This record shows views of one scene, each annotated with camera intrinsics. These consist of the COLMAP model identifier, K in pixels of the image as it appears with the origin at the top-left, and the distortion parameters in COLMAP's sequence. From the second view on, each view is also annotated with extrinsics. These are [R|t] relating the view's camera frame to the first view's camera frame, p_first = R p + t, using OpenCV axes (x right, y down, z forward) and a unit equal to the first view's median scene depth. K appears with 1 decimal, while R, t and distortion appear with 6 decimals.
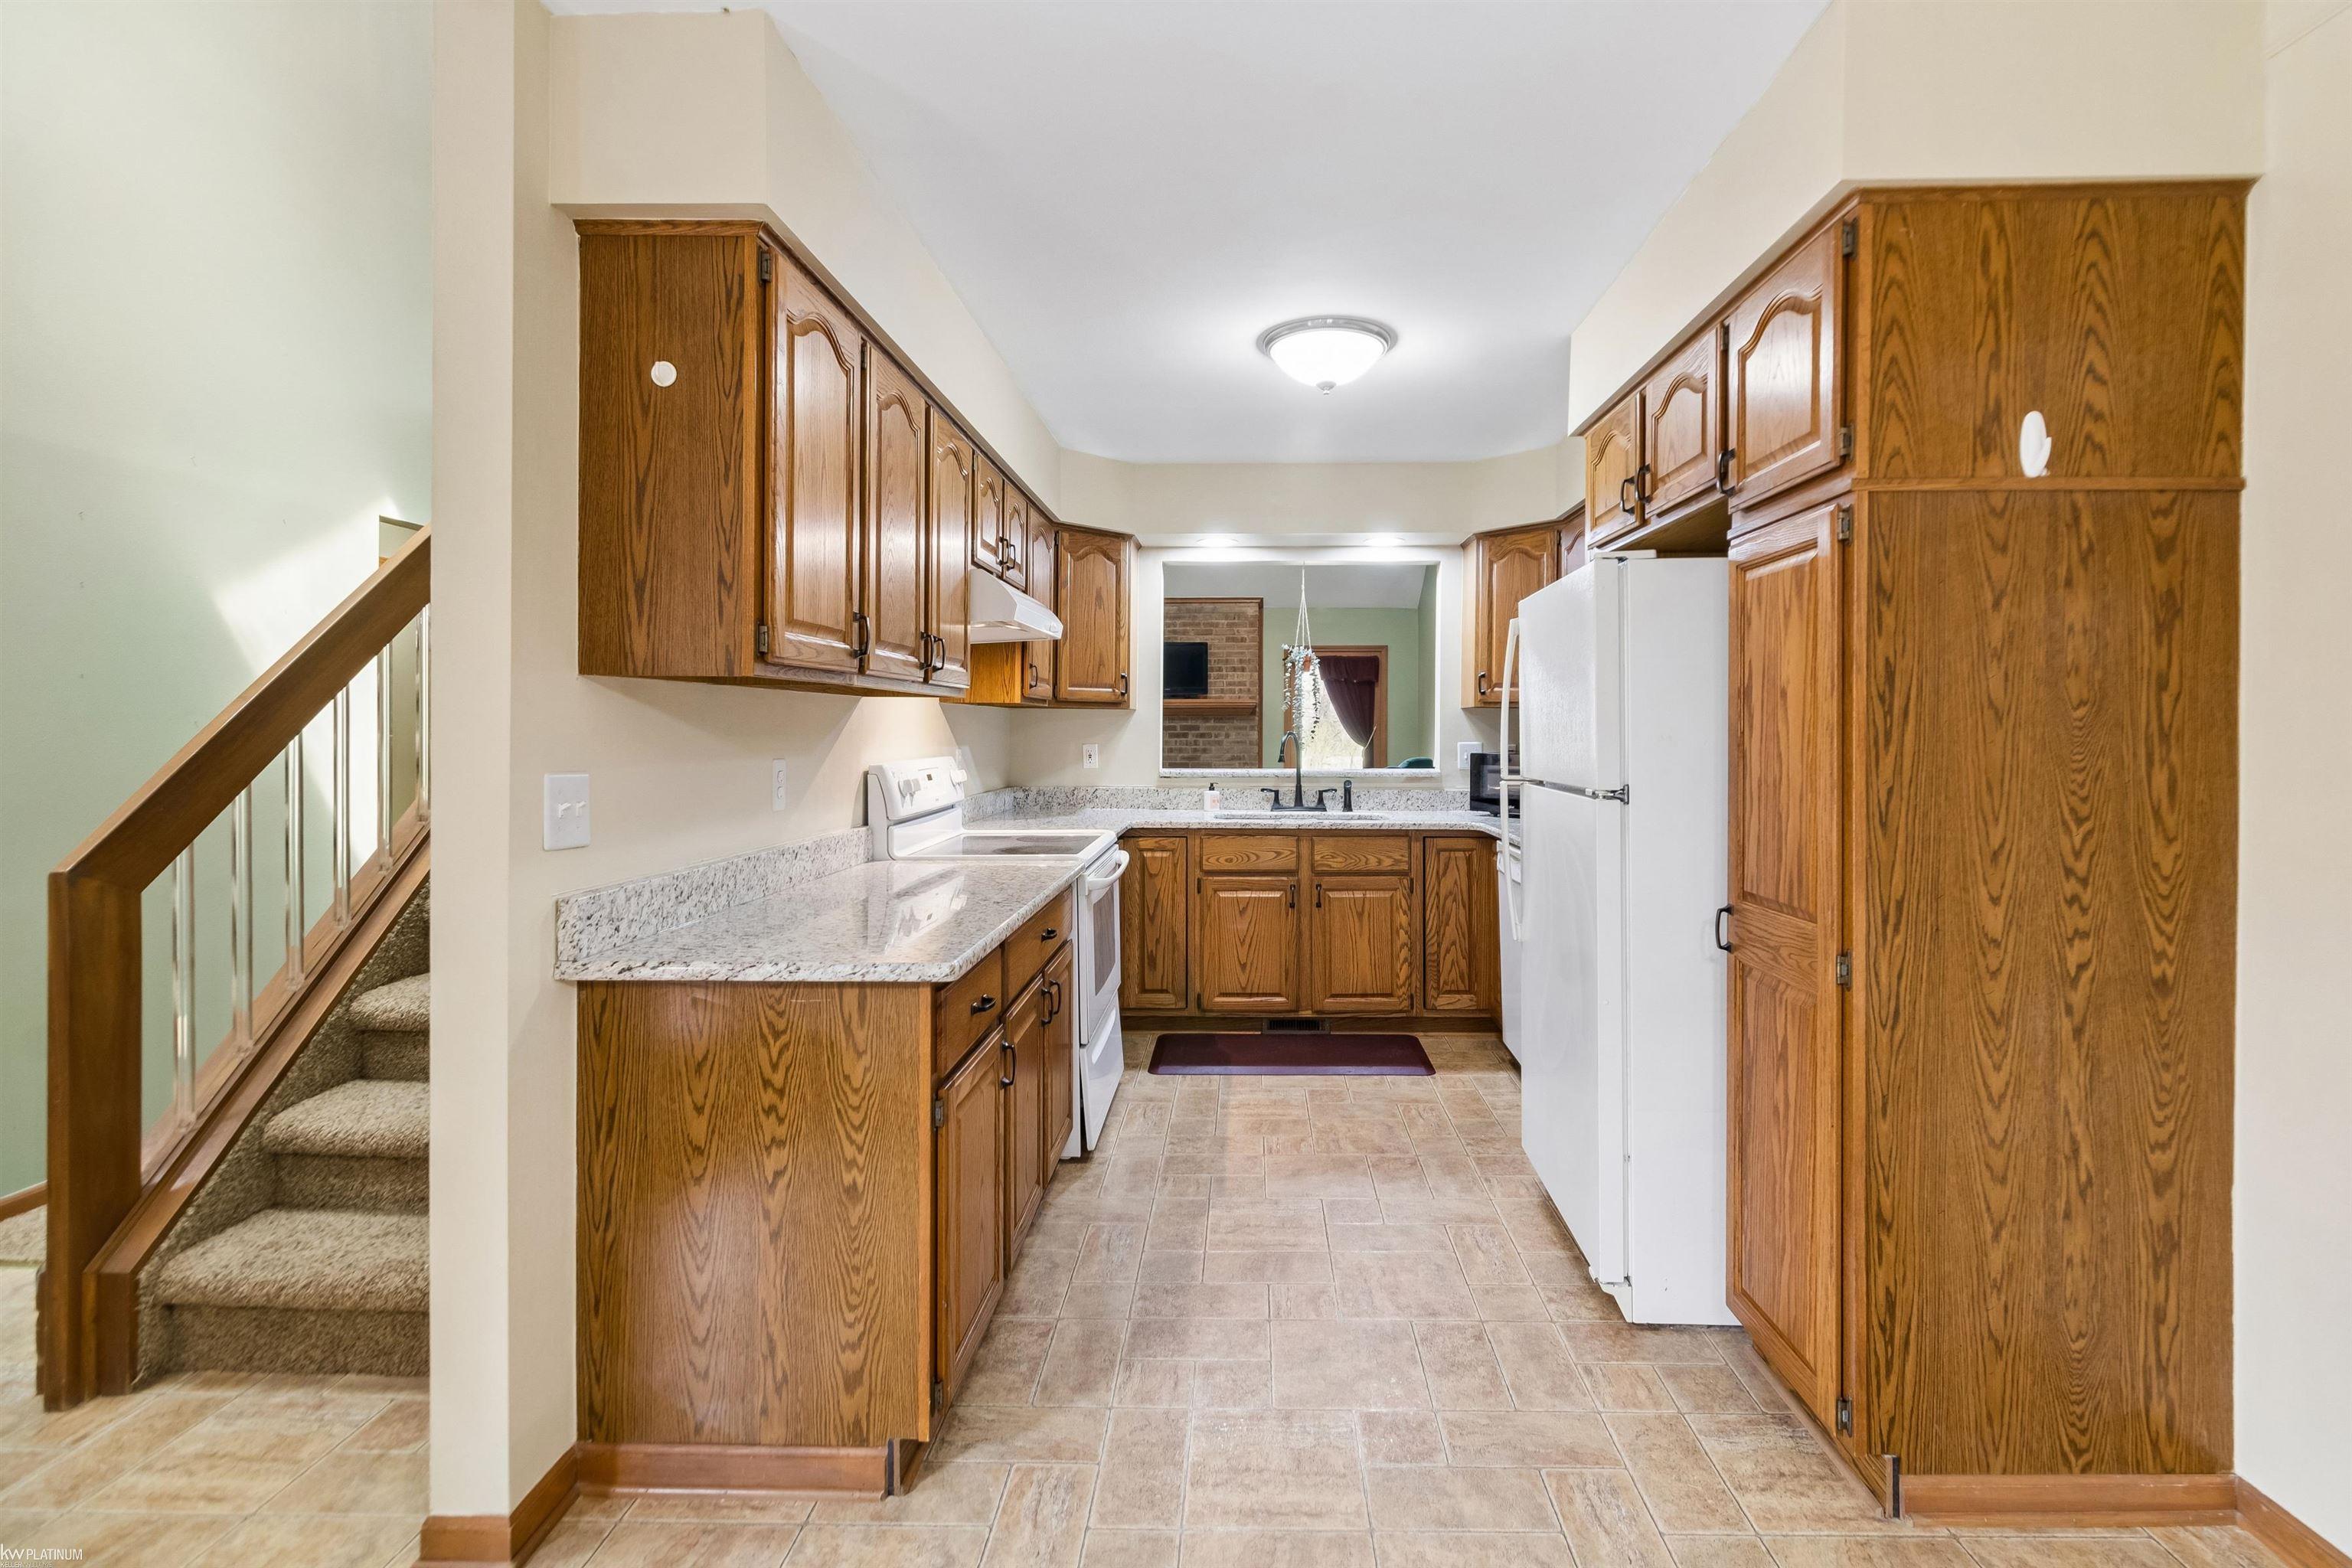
lens RADIAL K [[1078.3, 0, 1225.9], [0, 1078.3, 746.0], [0, 0, 1]] dist [0.002454, 0.000591]
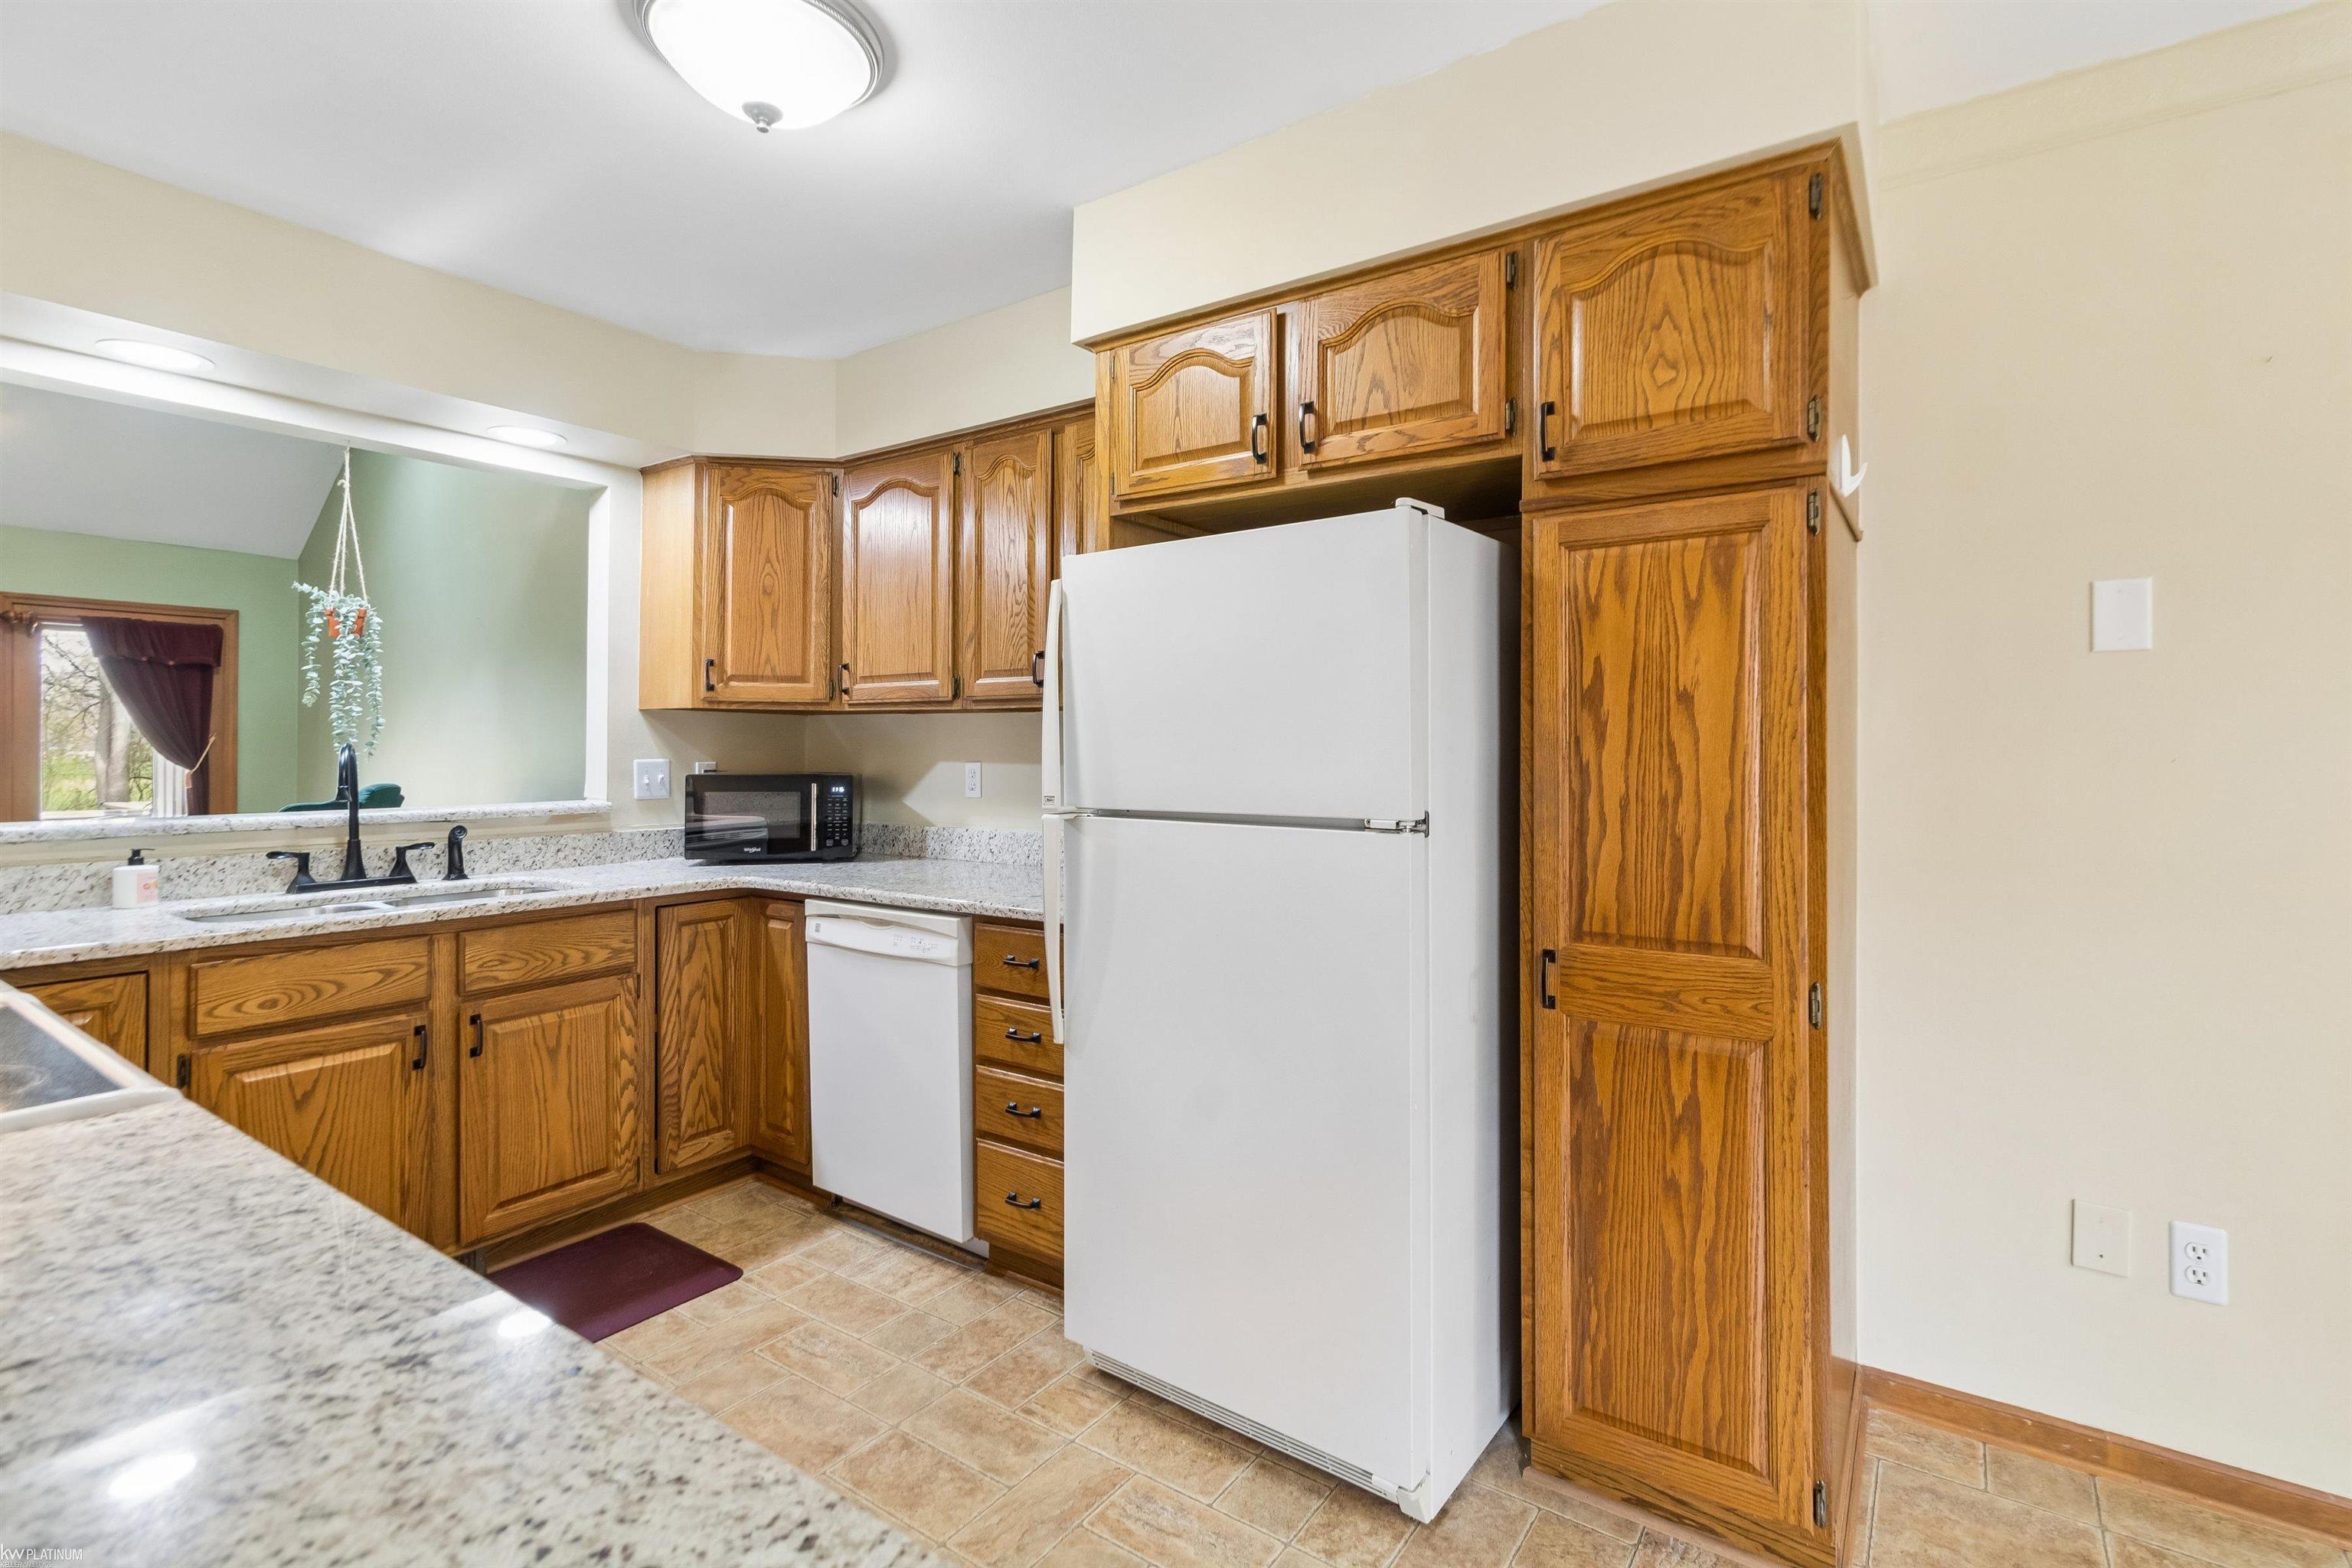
lens RADIAL K [[1083.0, 0, 1239.7], [0, 1083.0, 749.3], [0, 0, 1]] dist [0.001448, 0.000104]
pose [[0.539548, -0.002527, 0.841951, -0.173180], [0.011398, 0.999926, -0.004303, -0.003144], [-0.841878, 0.011918, 0.539537, 0.357259]]
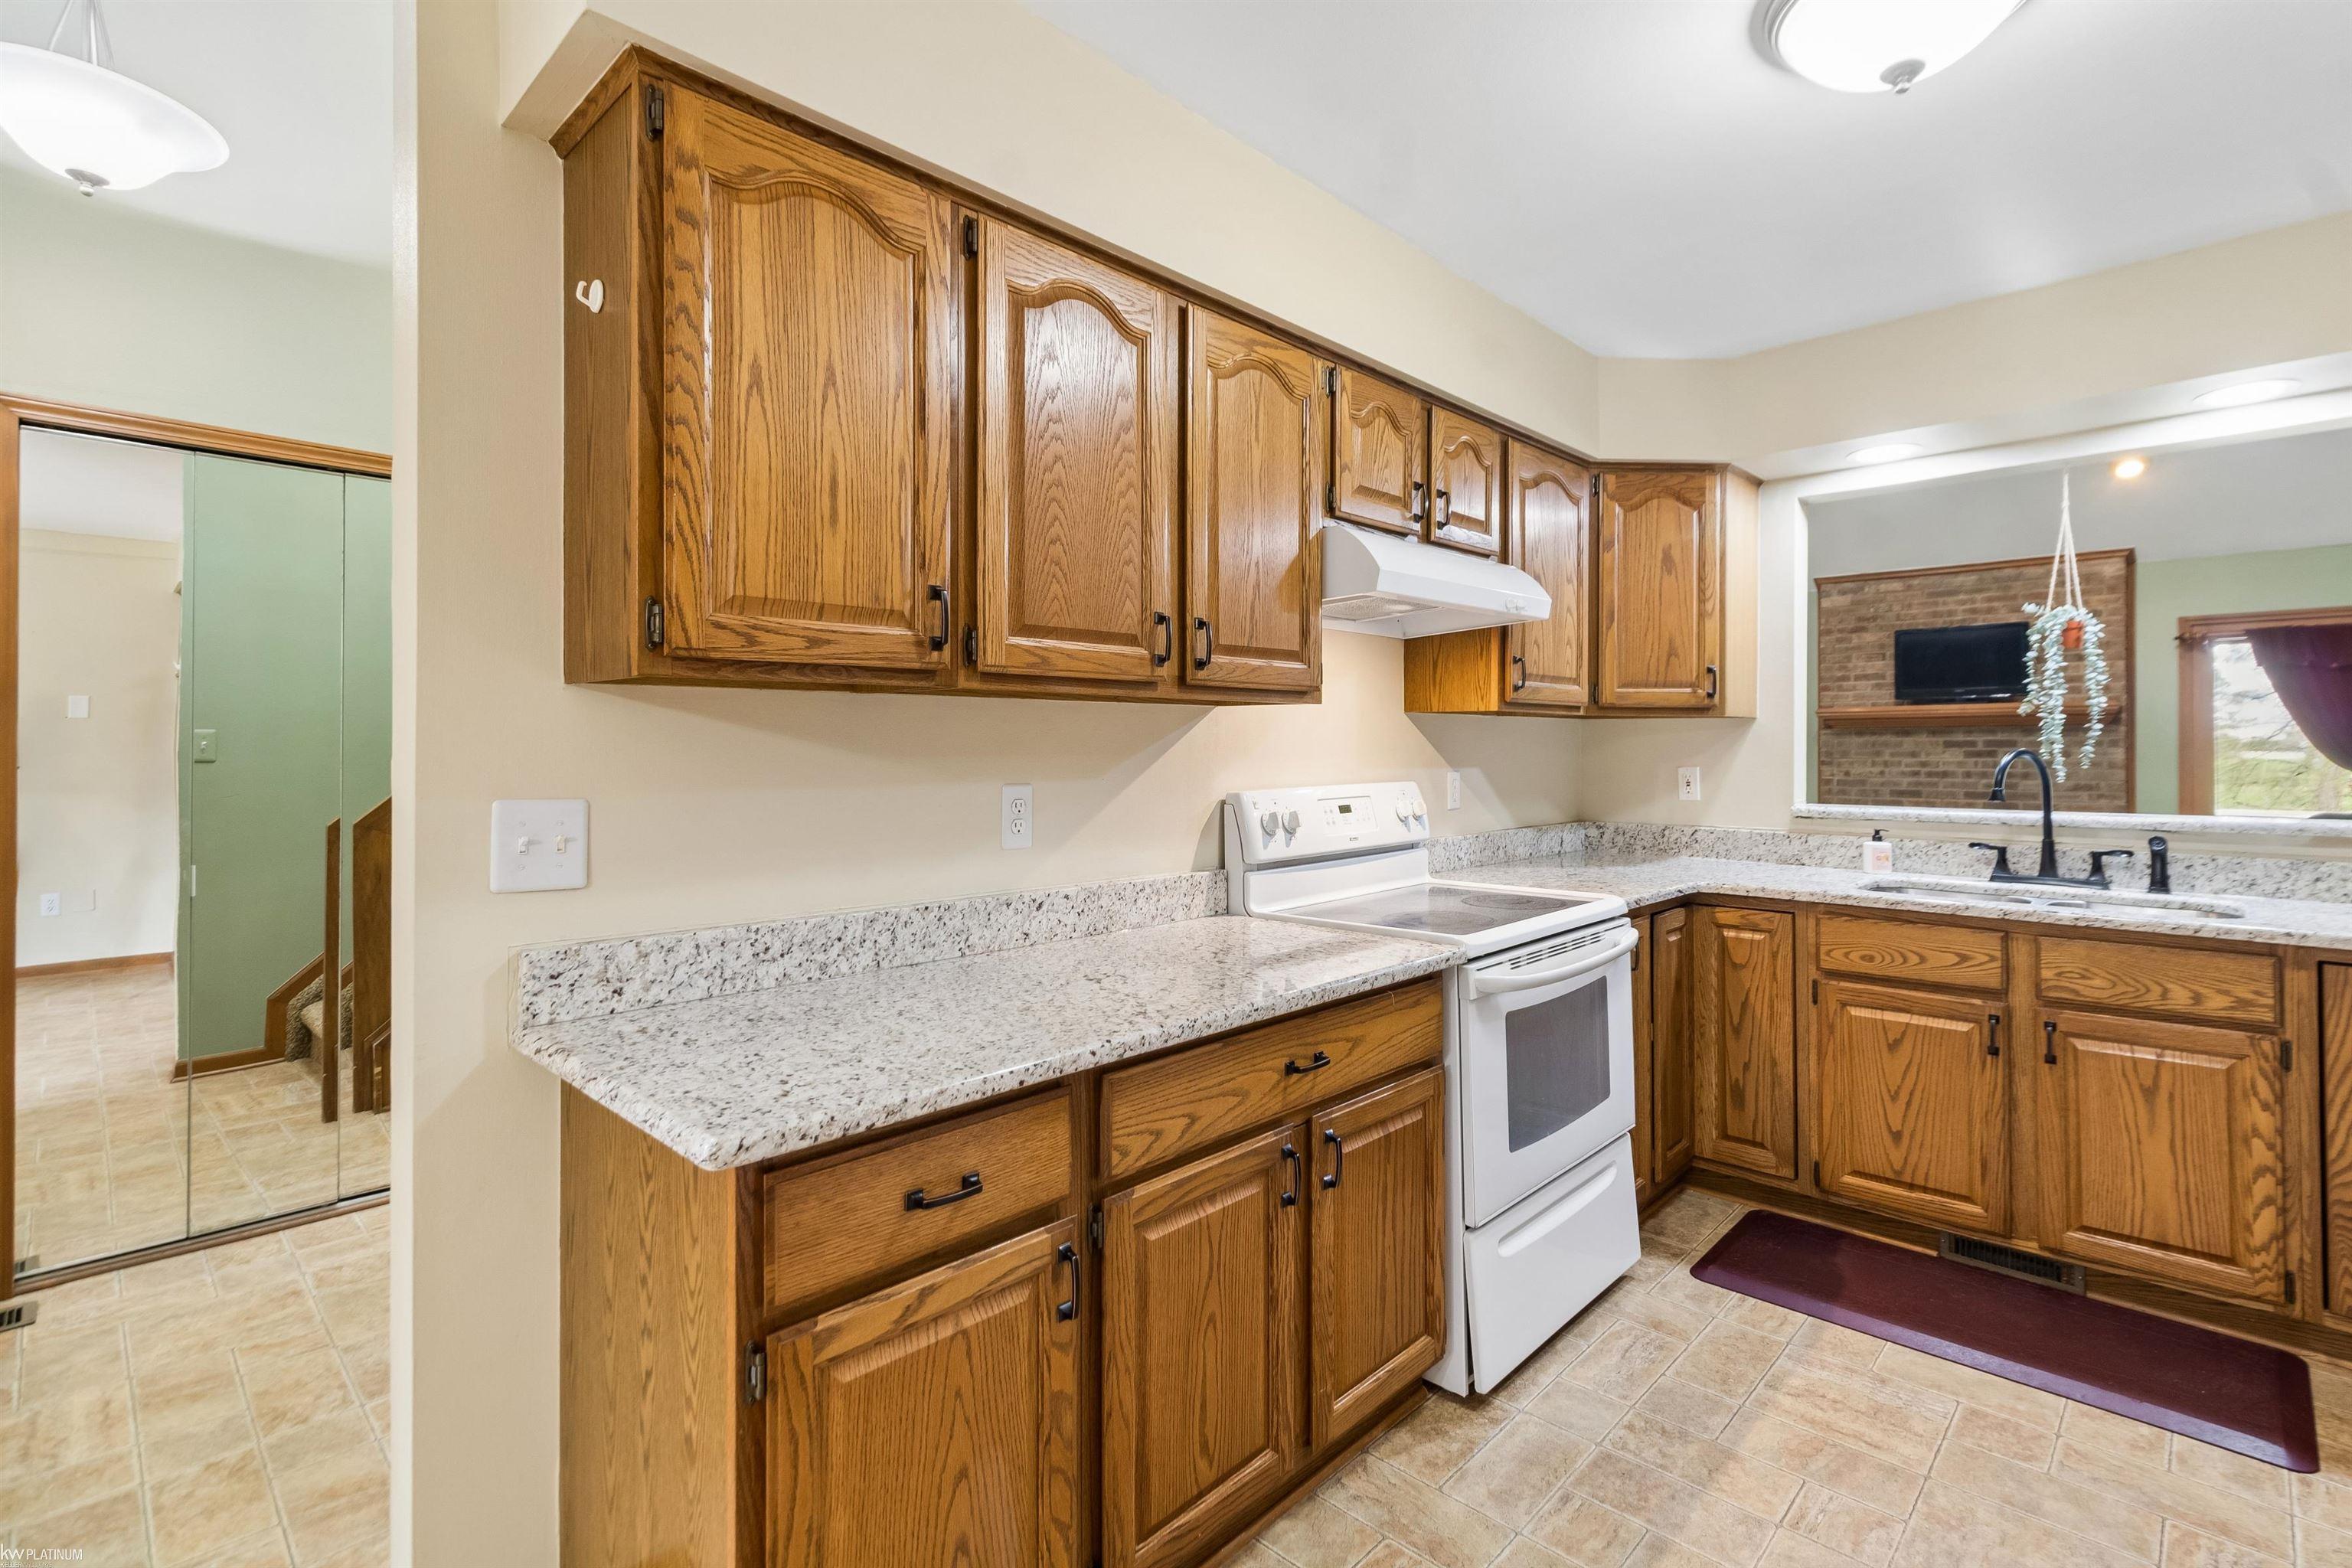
lens RADIAL K [[1078.3, 0, 1225.9], [0, 1078.3, 746.0], [0, 0, 1]] dist [0.002454, 0.000591]
pose [[0.746380, -0.002370, -0.665516, 0.139688], [-0.008063, 0.999888, -0.012604, -0.004670], [0.665472, 0.014774, 0.746277, 0.292012]]
